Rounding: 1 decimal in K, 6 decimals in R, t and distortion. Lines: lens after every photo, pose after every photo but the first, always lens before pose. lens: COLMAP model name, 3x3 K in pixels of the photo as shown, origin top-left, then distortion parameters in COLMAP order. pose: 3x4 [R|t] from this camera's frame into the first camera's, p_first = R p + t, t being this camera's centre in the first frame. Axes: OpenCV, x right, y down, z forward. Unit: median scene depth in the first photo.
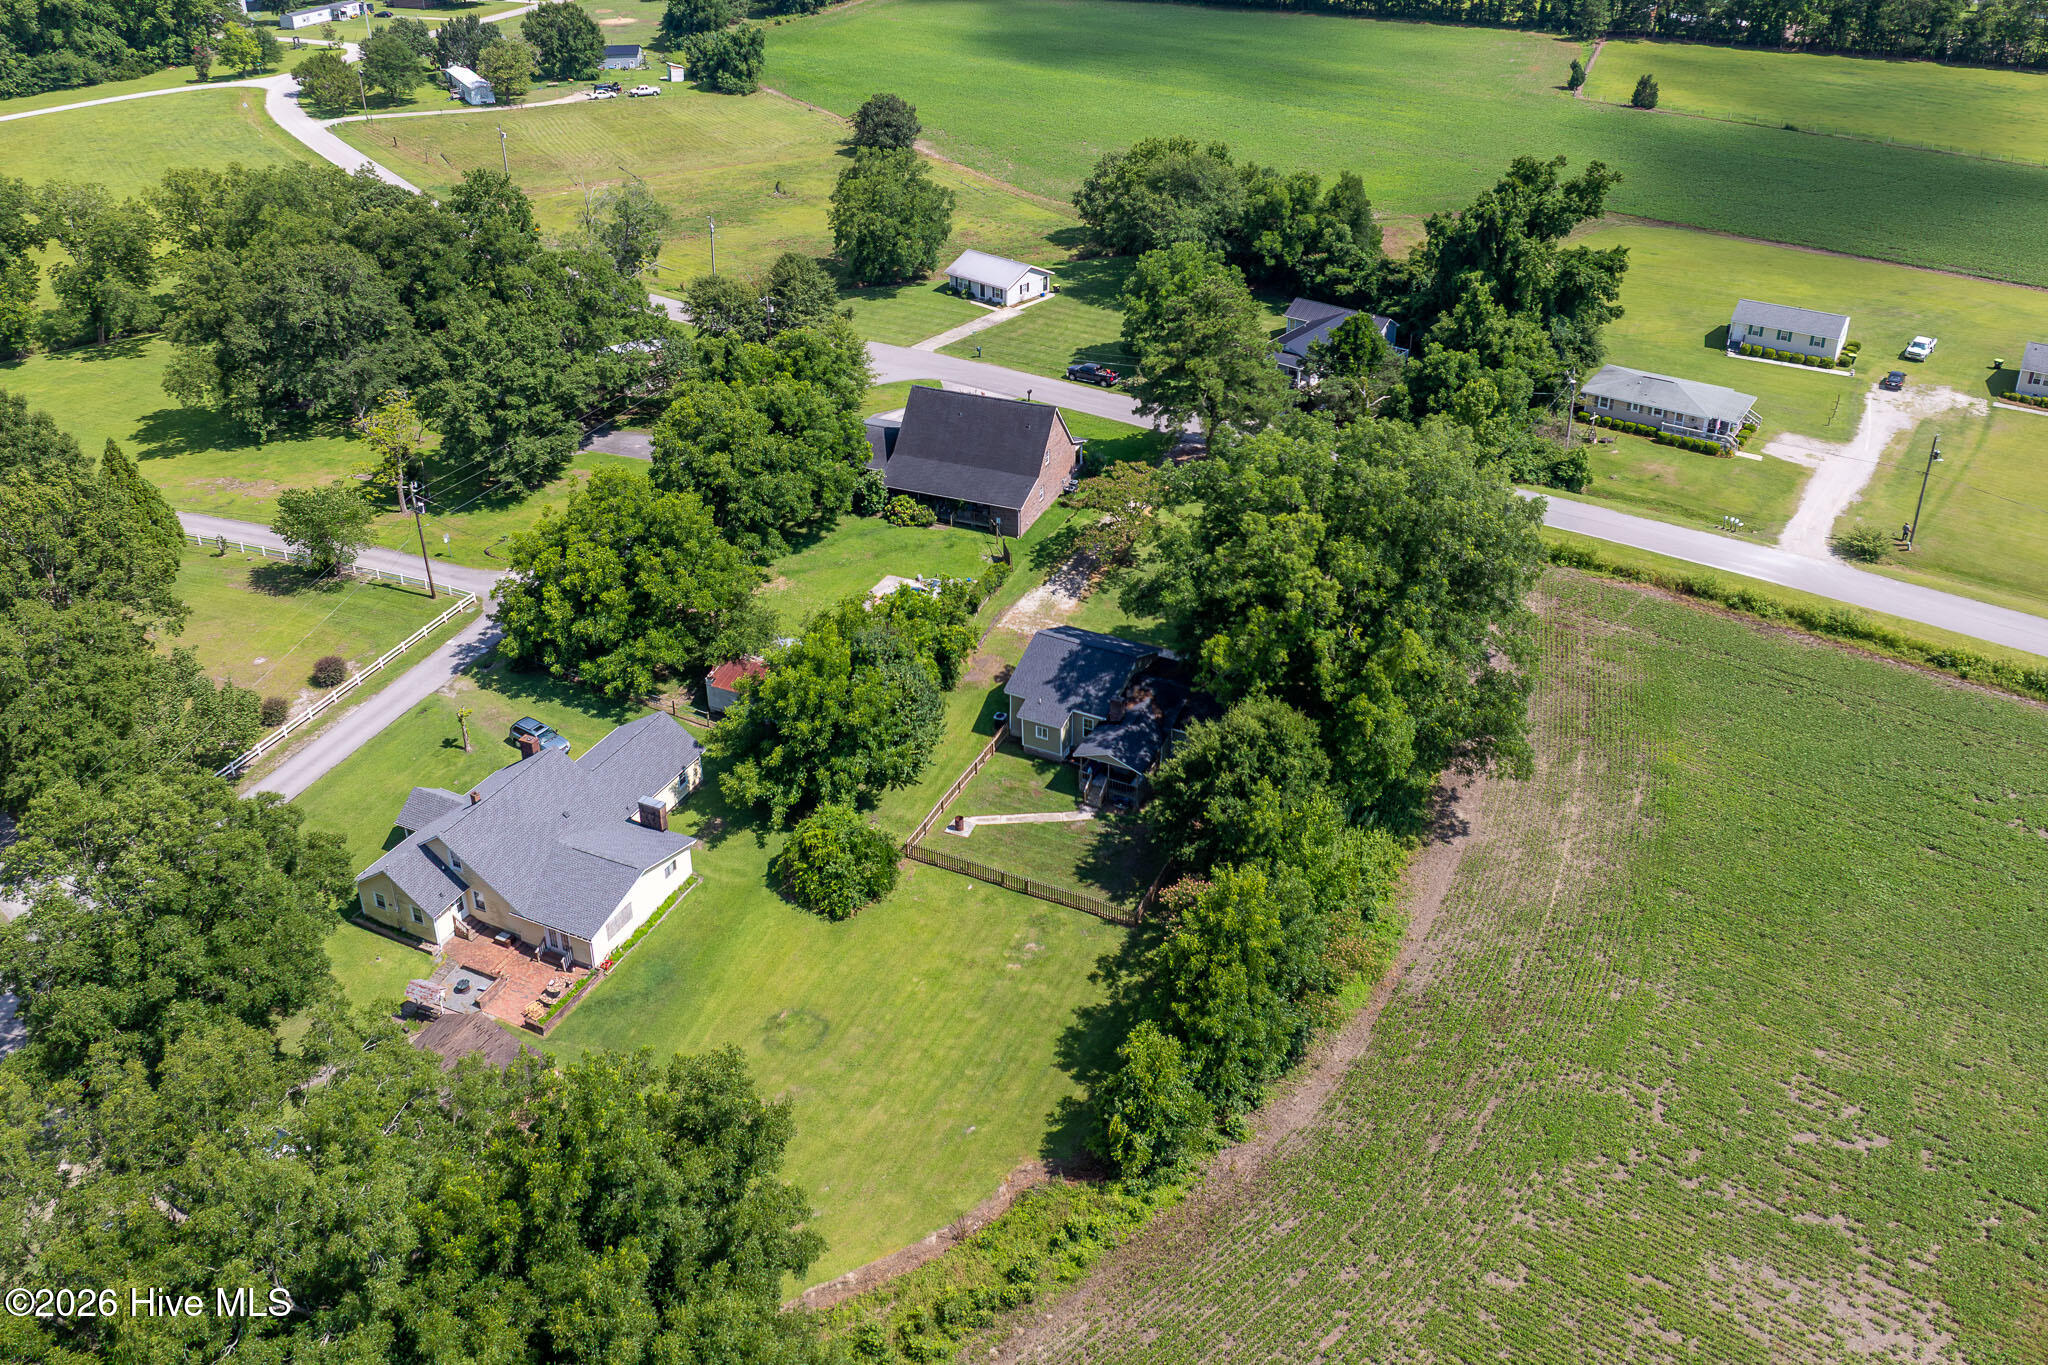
lens RADIAL K [[1530.8, 0, 1023.4], [0, 1530.8, 689.7], [0, 0, 1]] dist [-0.032685, -0.000269]
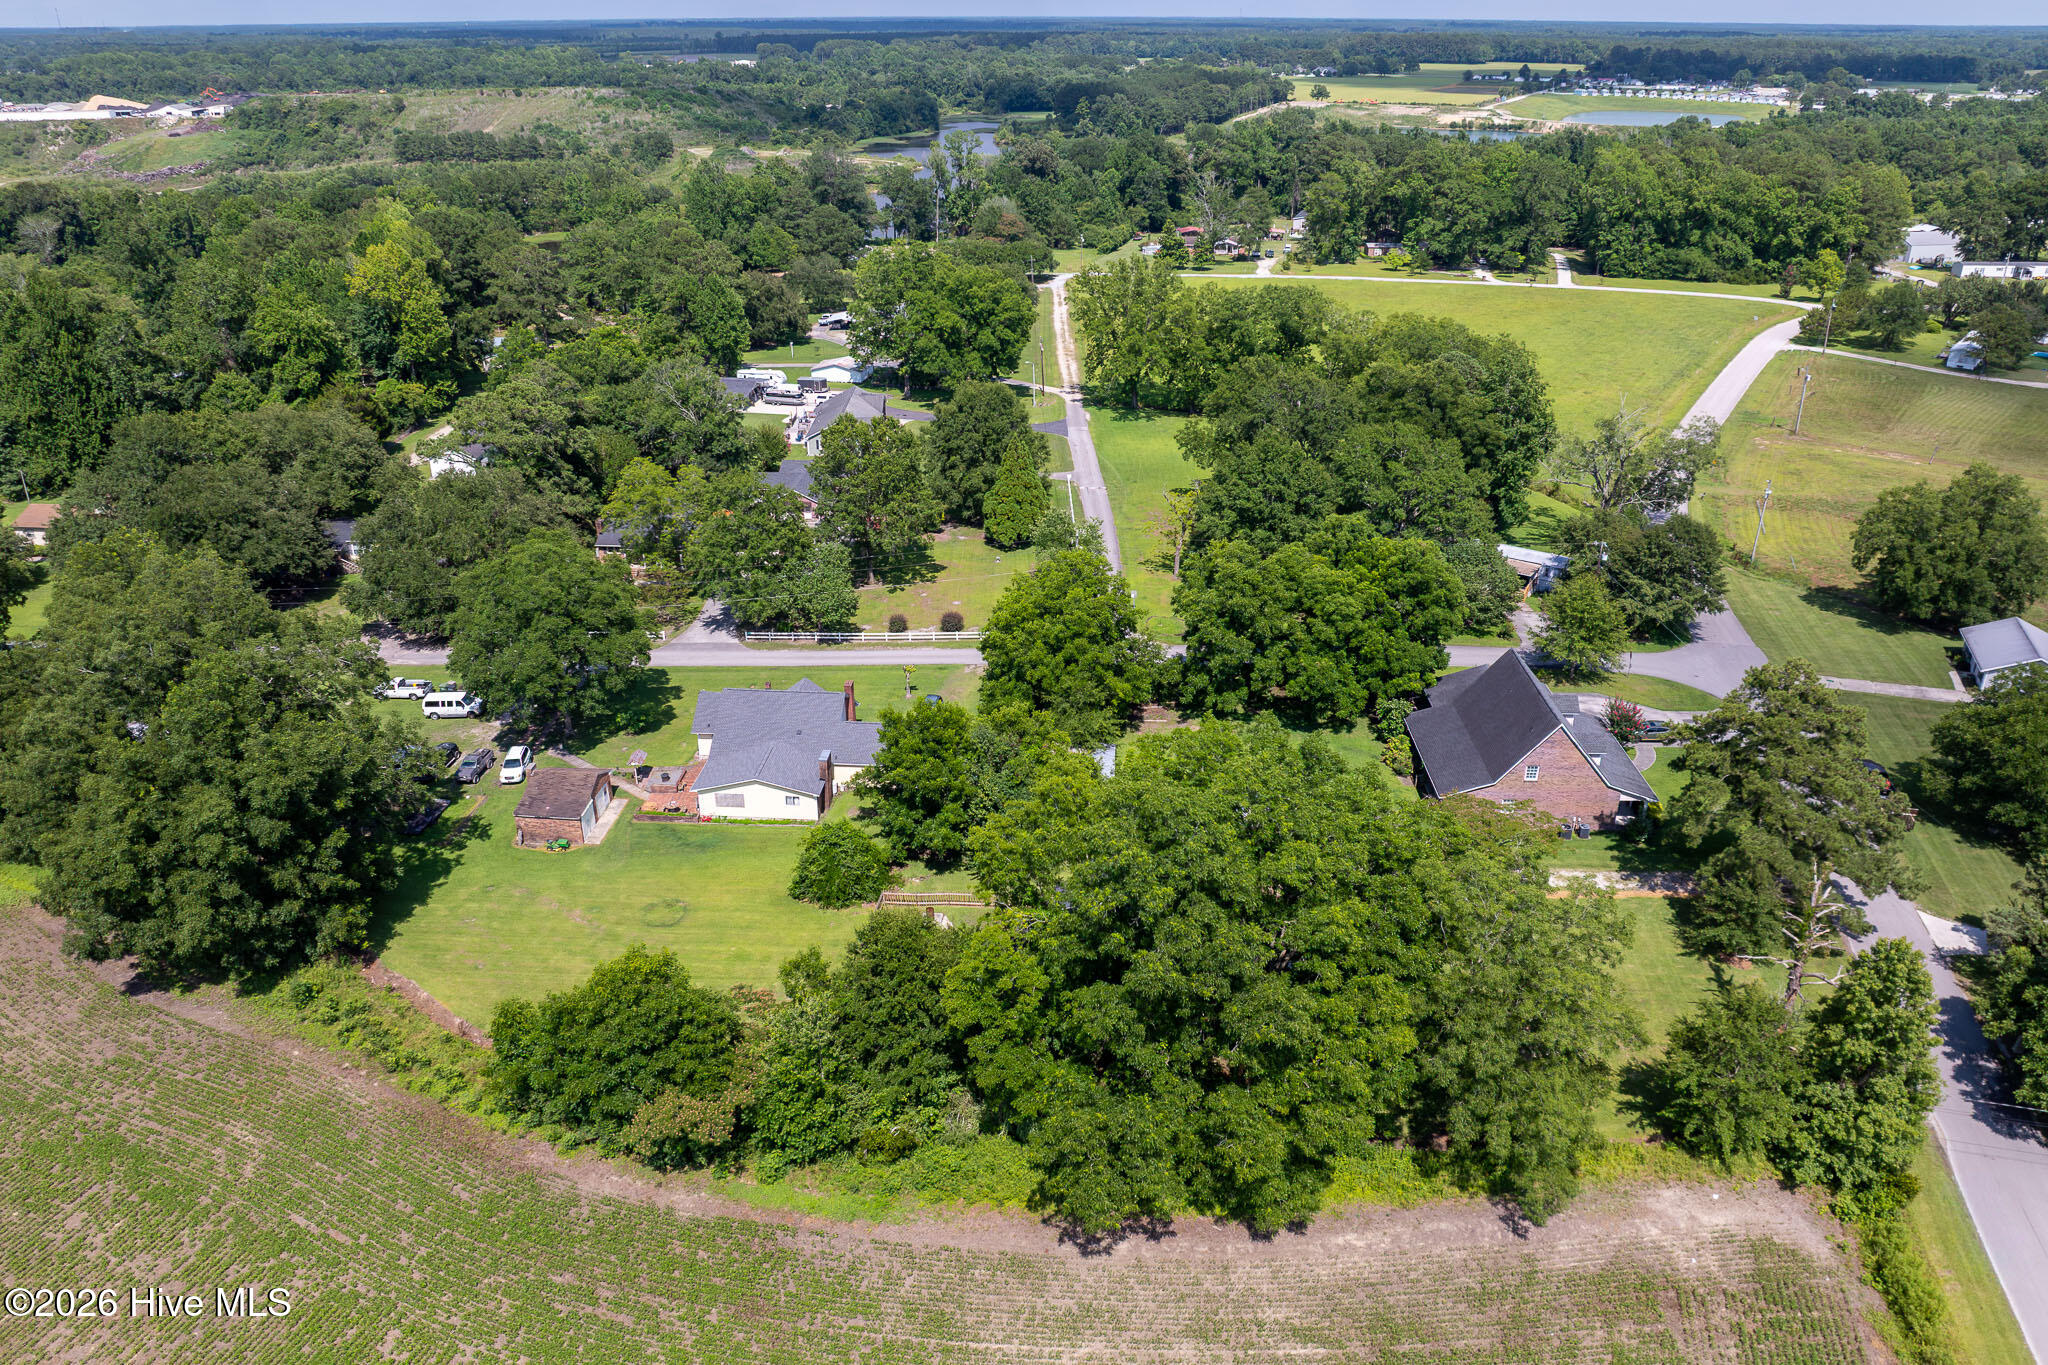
lens RADIAL K [[1447.6, 0, 1033.3], [0, 1447.6, 689.9], [0, 0, 1]] dist [-0.029290, -0.005872]
pose [[0.349897, 0.400651, -0.846788, 0.782300], [-0.500671, 0.843976, 0.192440, -0.280278], [0.791770, 0.356628, 0.495899, 0.486631]]
